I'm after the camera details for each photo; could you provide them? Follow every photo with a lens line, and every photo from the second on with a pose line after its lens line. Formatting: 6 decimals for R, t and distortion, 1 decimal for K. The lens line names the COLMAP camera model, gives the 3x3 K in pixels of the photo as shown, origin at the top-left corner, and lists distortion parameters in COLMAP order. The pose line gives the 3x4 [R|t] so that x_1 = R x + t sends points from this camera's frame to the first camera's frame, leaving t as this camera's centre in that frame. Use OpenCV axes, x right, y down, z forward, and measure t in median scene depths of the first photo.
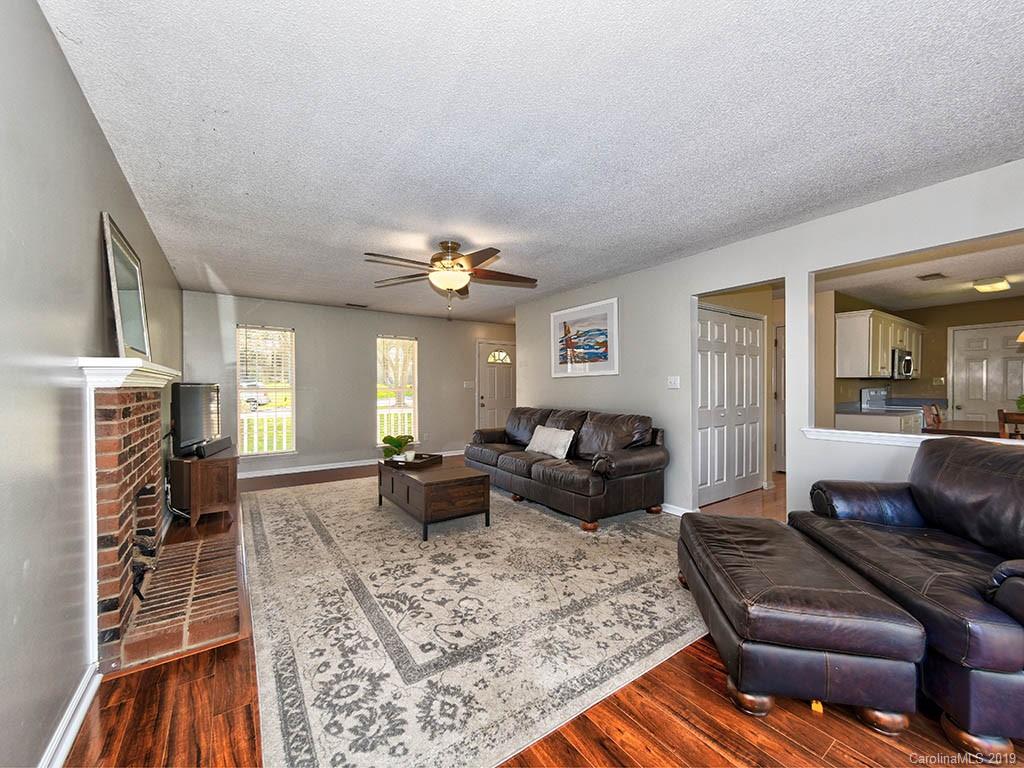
lens RADIAL K [[402.7, 0, 514.6], [0, 402.7, 389.4], [0, 0, 1]] dist [0.007690, -0.000346]
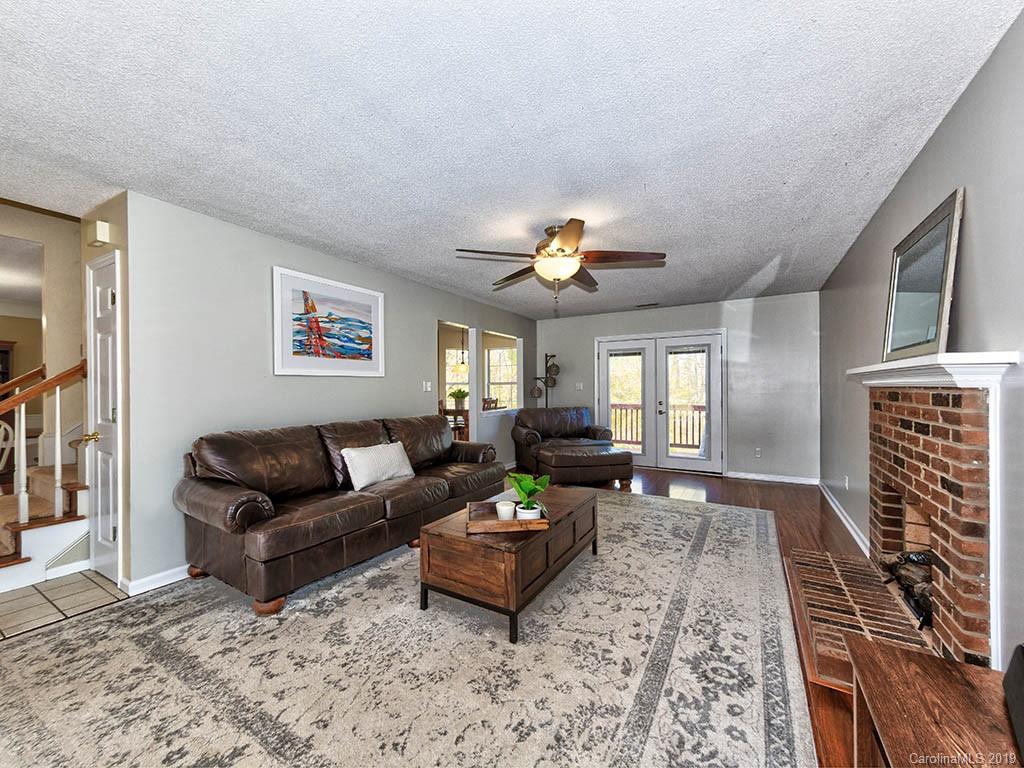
lens RADIAL K [[402.7, 0, 511.9], [0, 402.7, 389.2], [0, 0, 1]] dist [0.007690, -0.000346]
pose [[-0.411214, 0.006818, 0.911513, -0.698497], [0.012007, 0.999926, -0.002062, -0.003085], [-0.911460, 0.010097, -0.411265, 1.095378]]
